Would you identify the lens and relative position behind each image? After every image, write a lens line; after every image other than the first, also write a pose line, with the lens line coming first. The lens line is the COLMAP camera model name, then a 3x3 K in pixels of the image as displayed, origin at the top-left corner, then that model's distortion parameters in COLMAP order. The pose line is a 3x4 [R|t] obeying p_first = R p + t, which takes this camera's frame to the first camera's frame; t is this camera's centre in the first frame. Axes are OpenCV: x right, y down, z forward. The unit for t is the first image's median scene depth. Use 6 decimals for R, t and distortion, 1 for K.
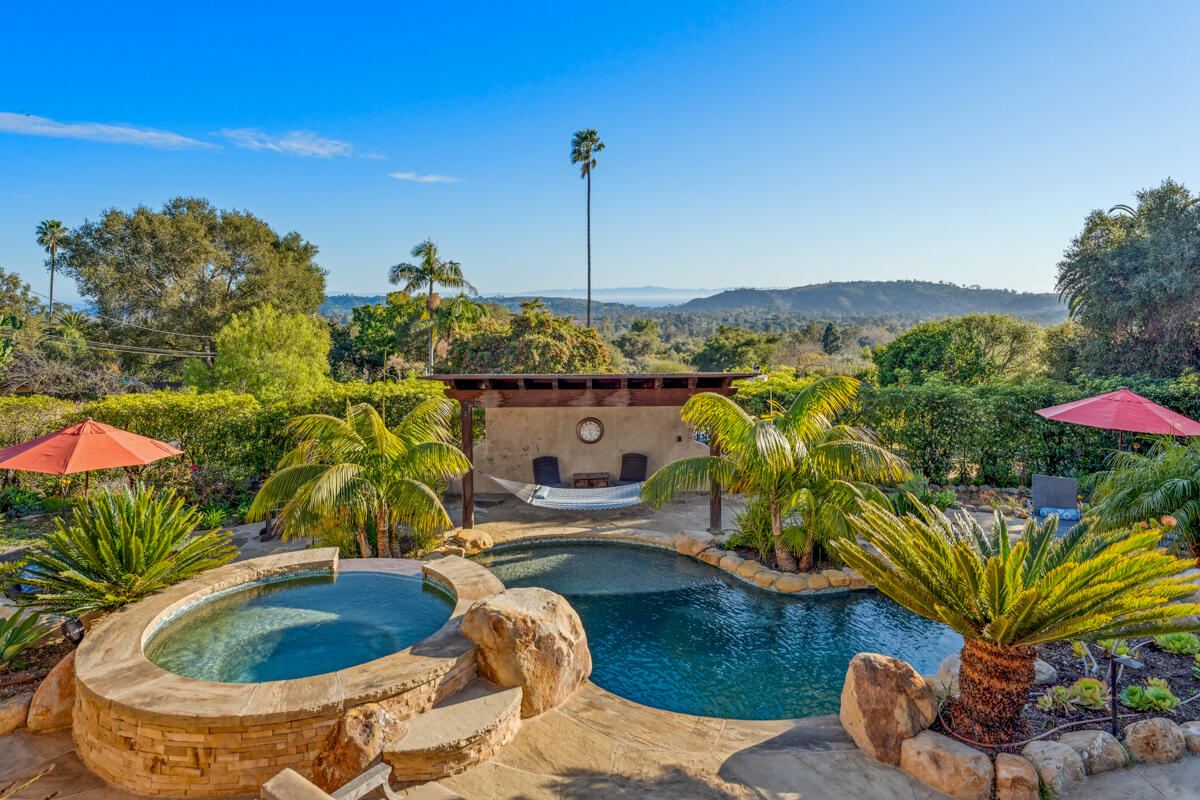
lens RADIAL K [[751.4, 0, 608.9], [0, 751.4, 340.6], [0, 0, 1]] dist [-0.003673, -0.000544]
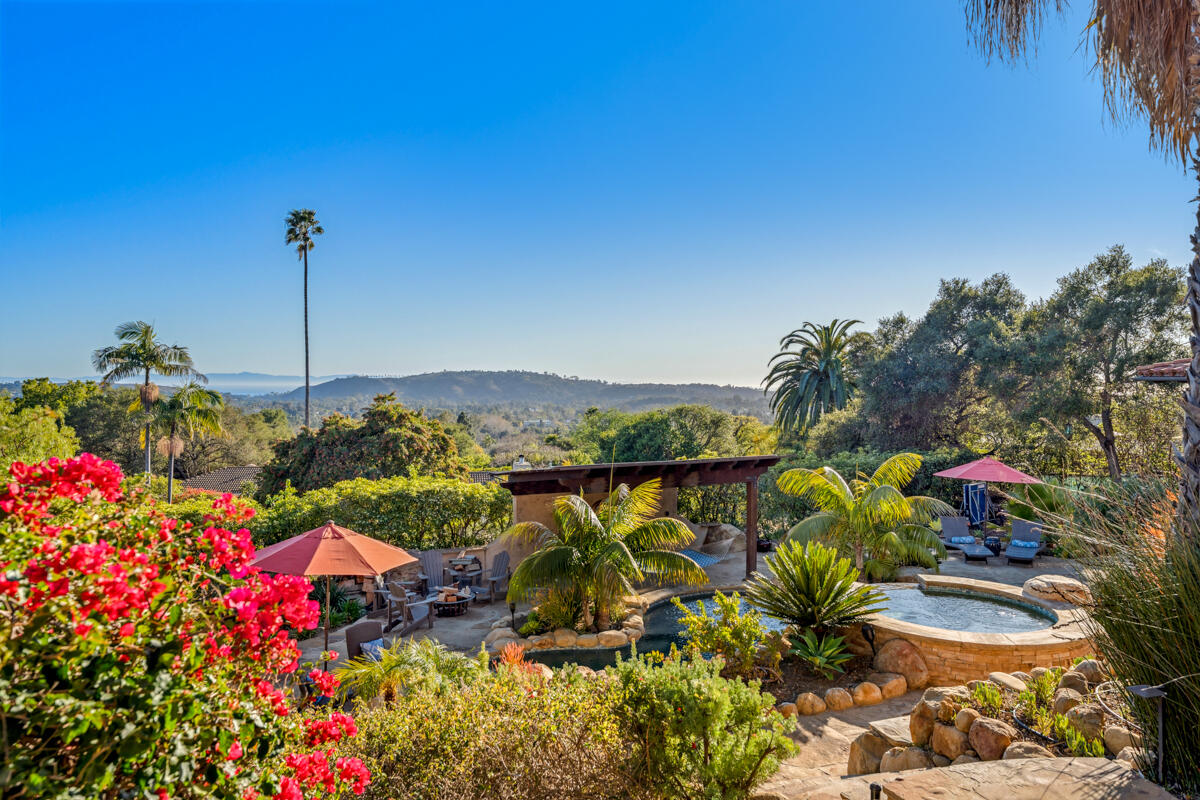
lens RADIAL K [[763.5, 0, 599.4], [0, 763.5, 394.7], [0, 0, 1]] dist [-0.000531, 0.002507]
pose [[0.883757, 0.002835, 0.467937, -0.188232], [0.018659, 0.998973, -0.041293, -0.003346], [-0.467573, 0.045224, 0.882797, -0.010775]]
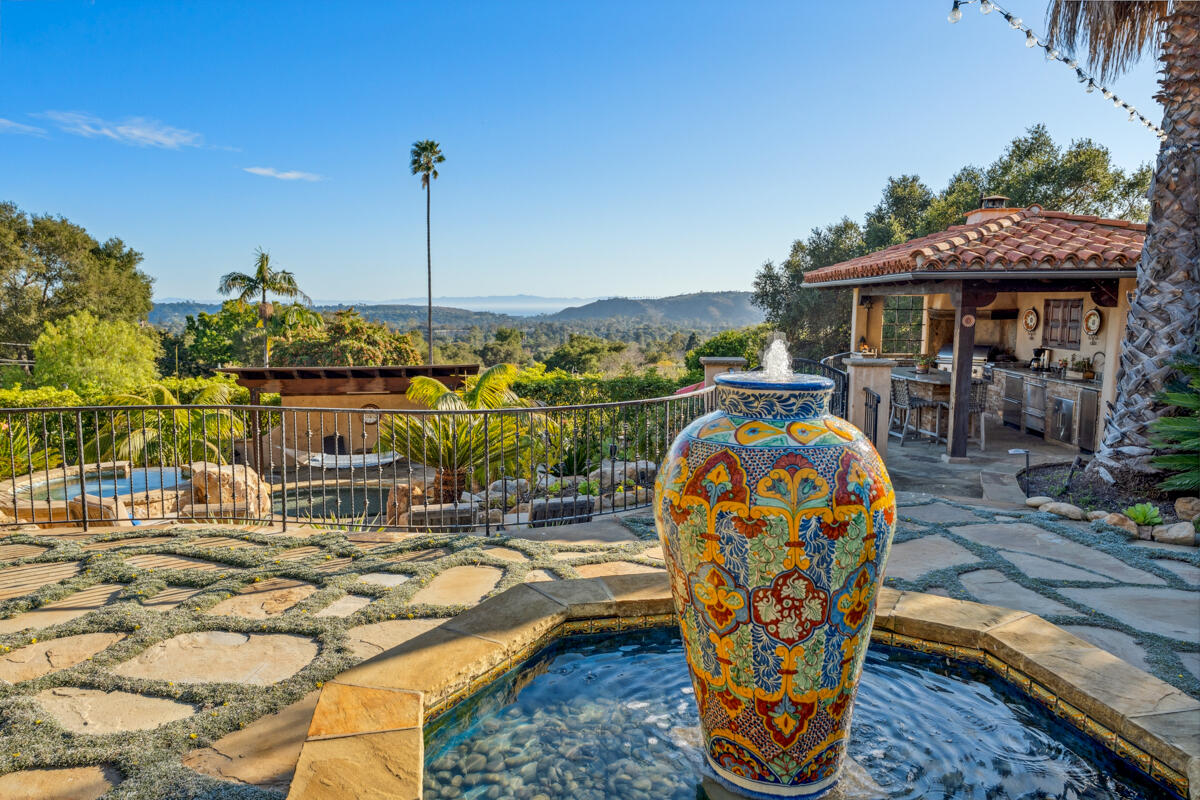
lens RADIAL K [[763.5, 0, 605.8], [0, 763.5, 399.0], [0, 0, 1]] dist [-0.000531, 0.002507]
pose [[0.986836, -0.014228, 0.161099, 0.052304], [0.004027, 0.997976, 0.063469, 0.004673], [-0.161676, -0.061985, 0.984895, -0.105519]]
